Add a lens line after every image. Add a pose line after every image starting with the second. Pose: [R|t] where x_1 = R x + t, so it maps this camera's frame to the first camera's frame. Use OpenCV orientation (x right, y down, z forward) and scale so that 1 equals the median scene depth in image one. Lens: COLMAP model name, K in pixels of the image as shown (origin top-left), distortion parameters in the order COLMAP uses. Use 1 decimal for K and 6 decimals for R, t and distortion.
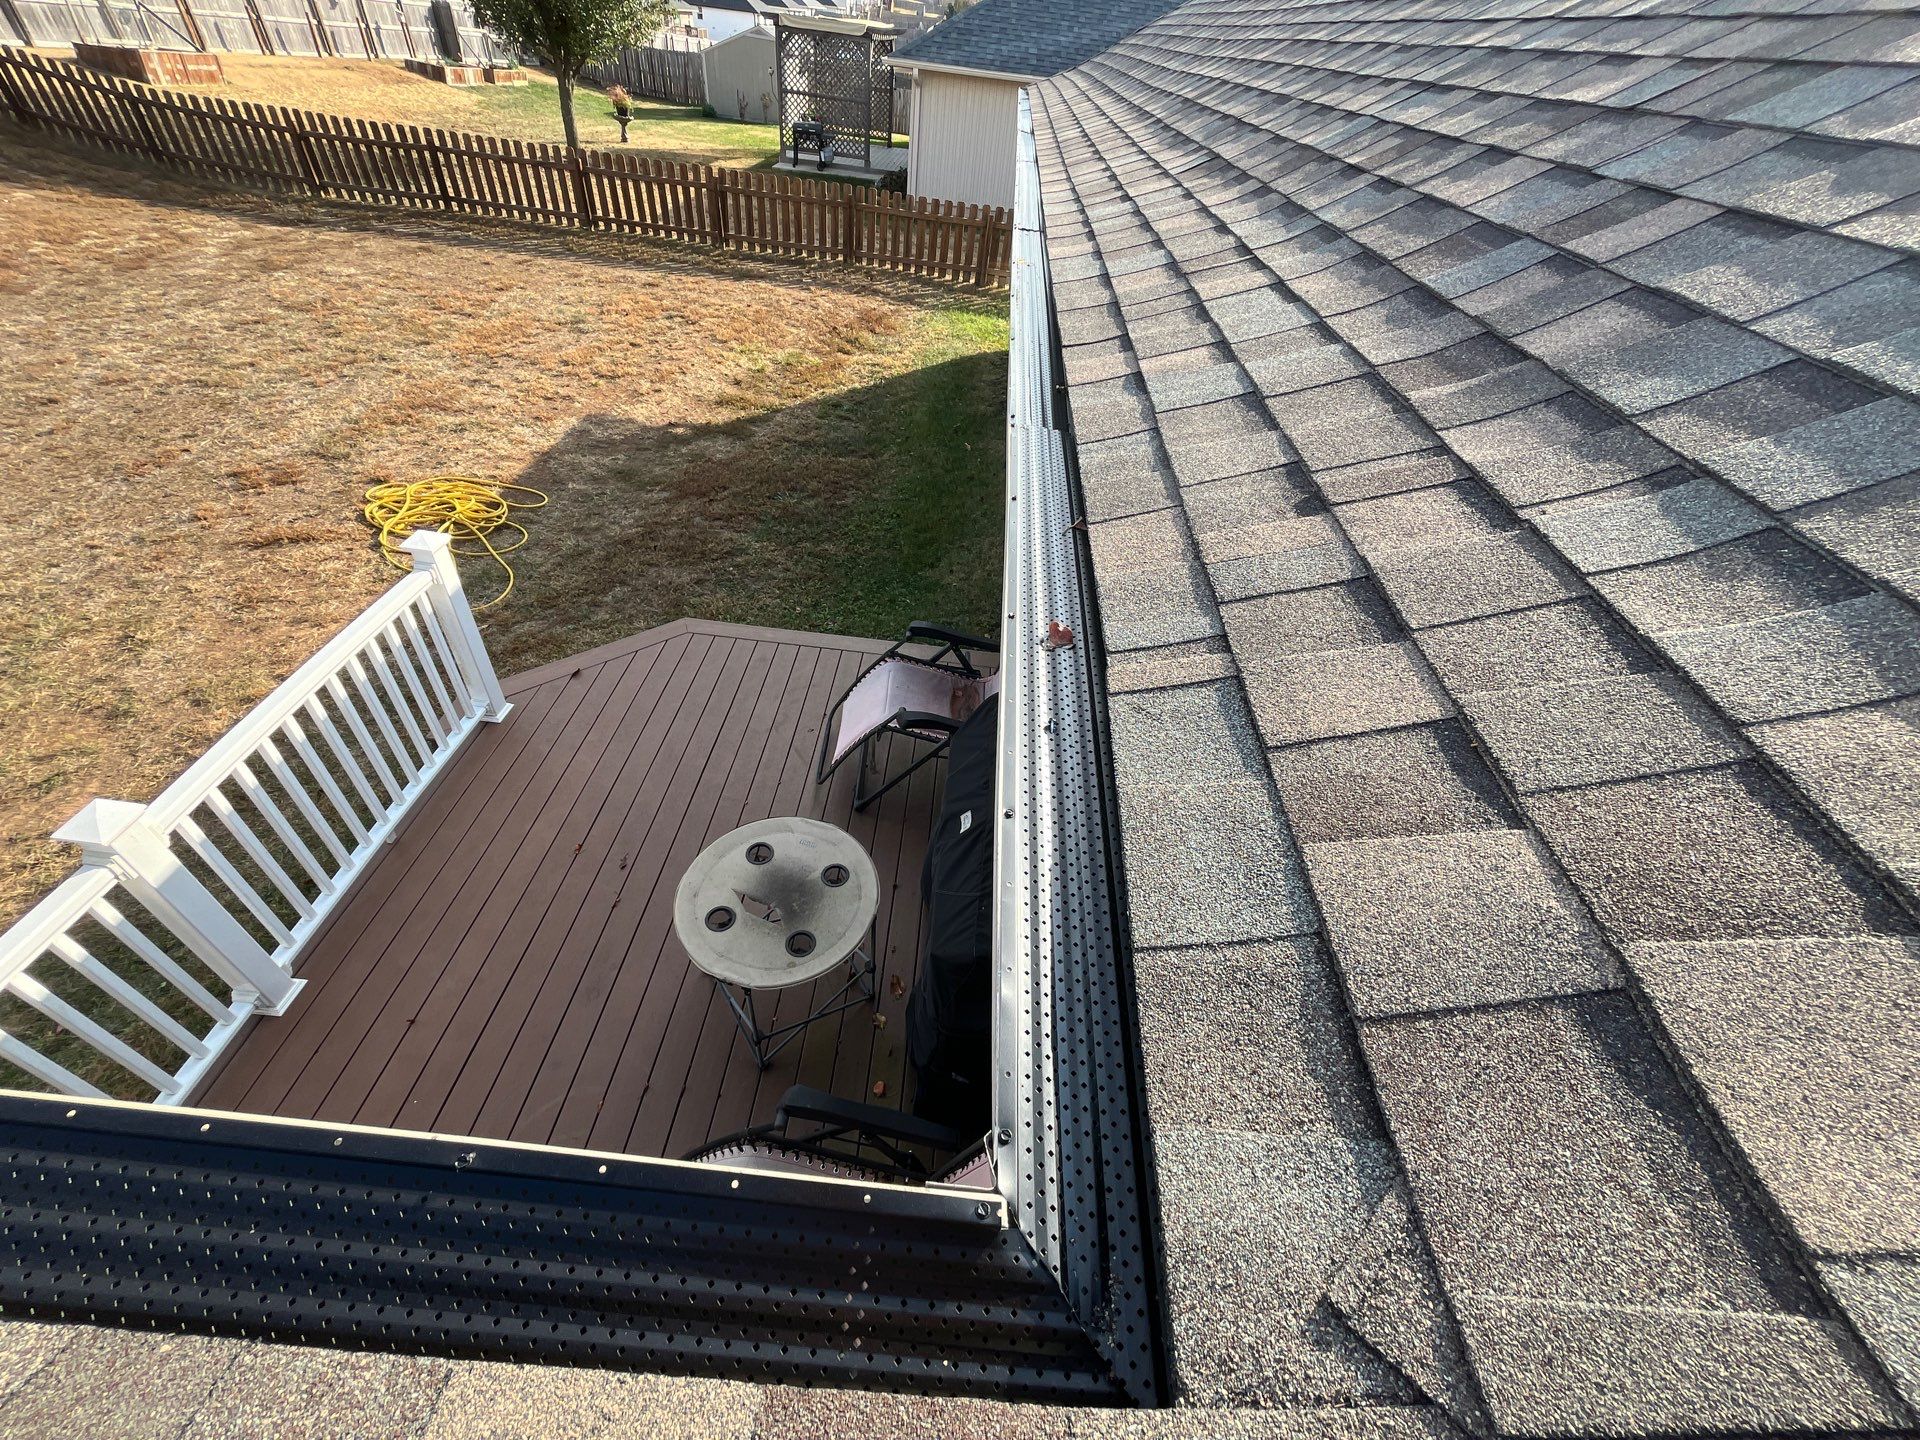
lens RADIAL K [[777.1, 0, 960.0], [0, 777.1, 720.0], [0, 0, 1]] dist [-0.004639, -0.000249]
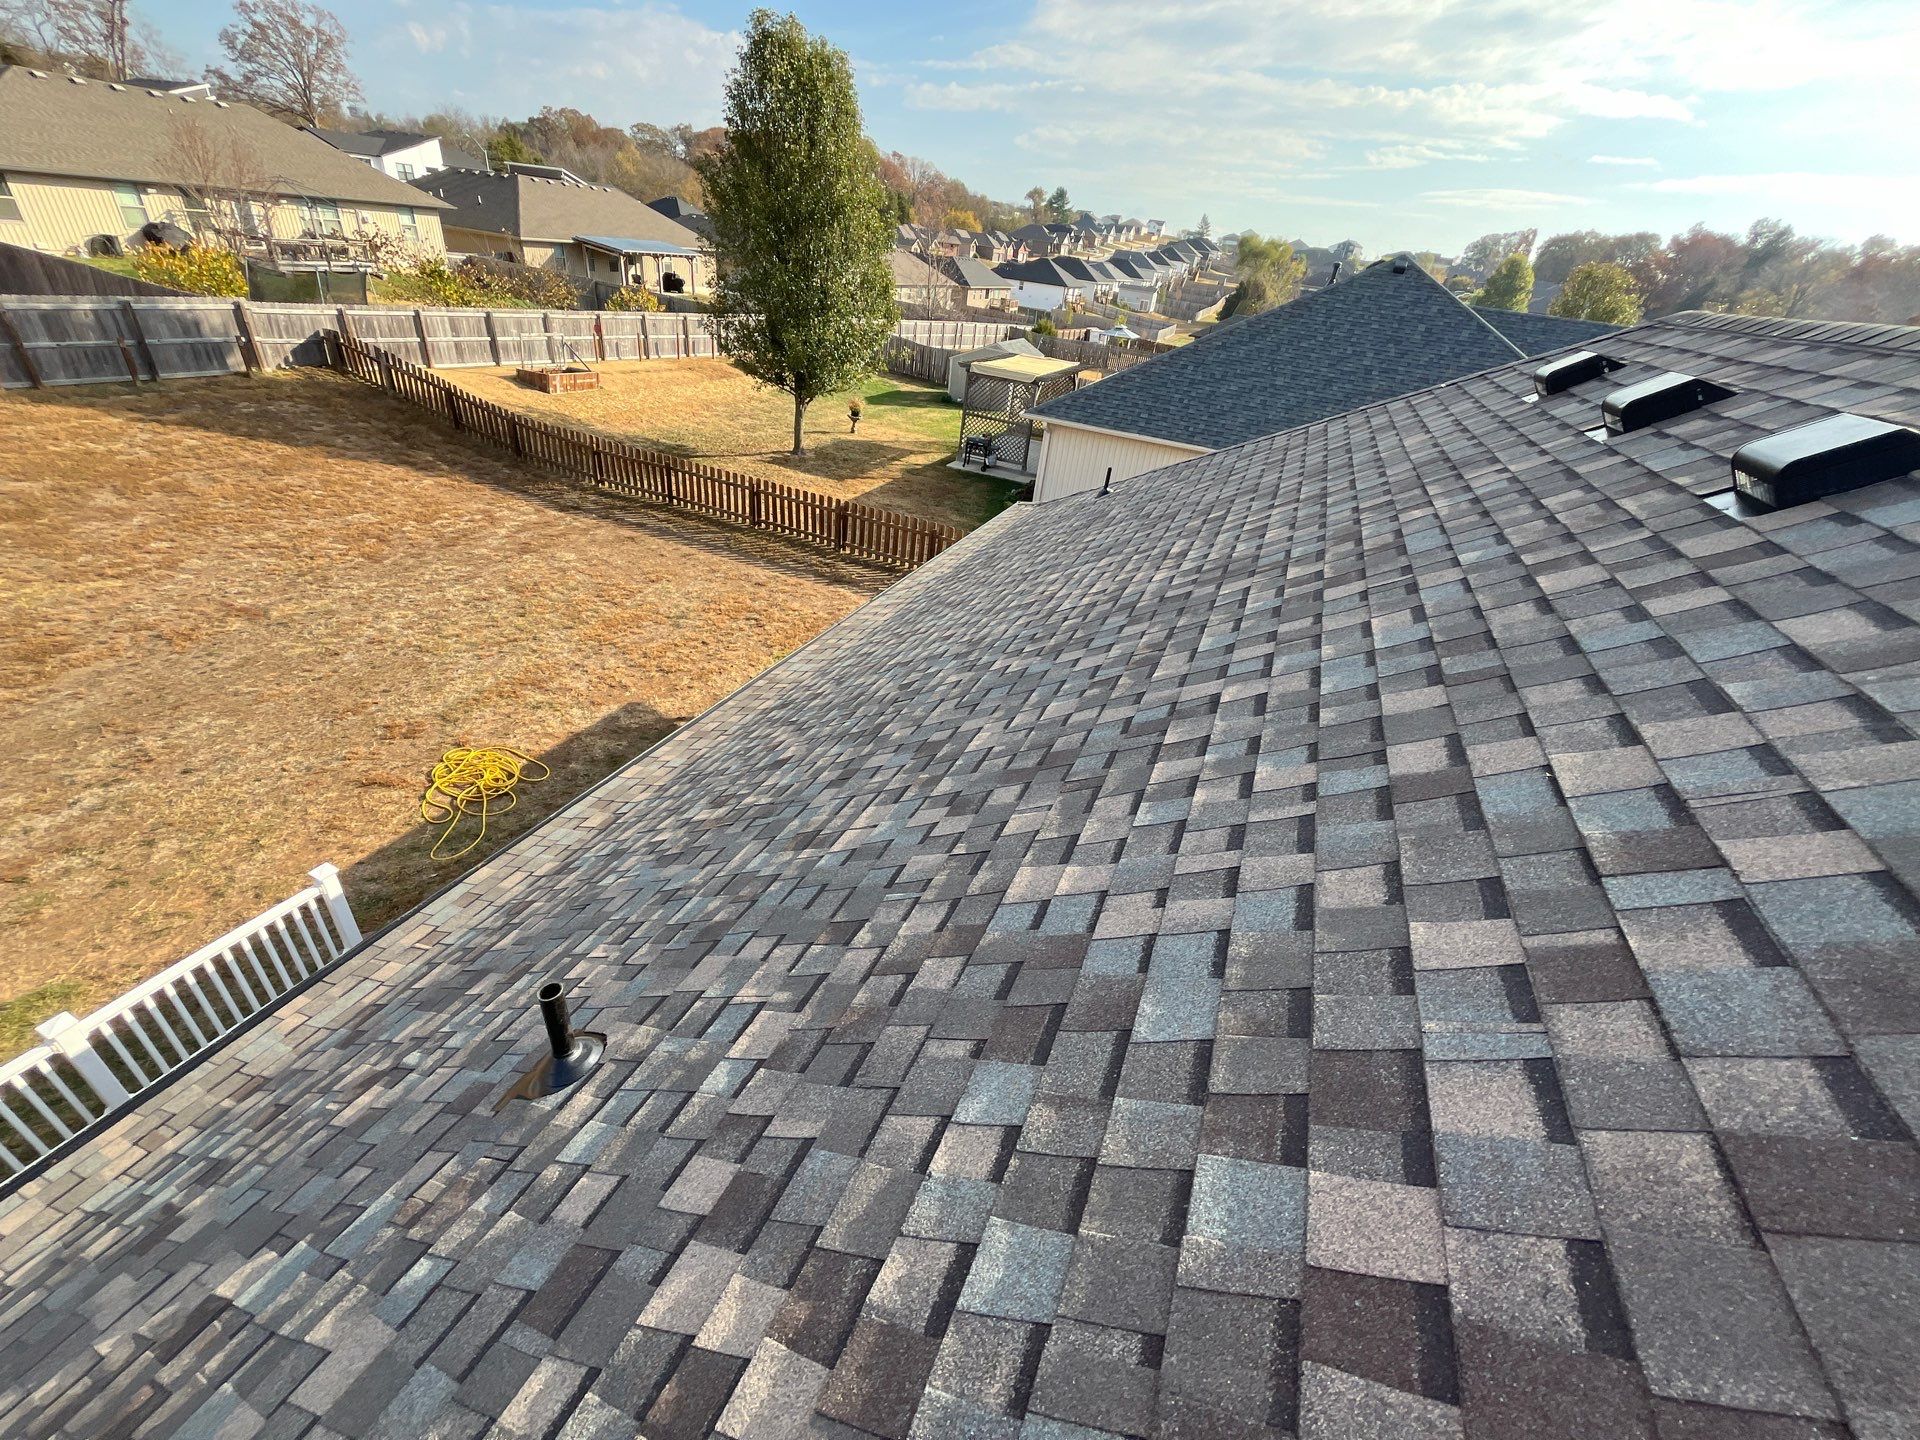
lens RADIAL K [[768.1, 0, 960.0], [0, 768.1, 720.0], [0, 0, 1]] dist [-0.000362, -0.000469]
pose [[0.942794, 0.186857, -0.276088, 0.313000], [-0.240560, 0.954664, -0.175350, -0.164425], [0.230806, 0.231735, 0.945001, -0.122658]]
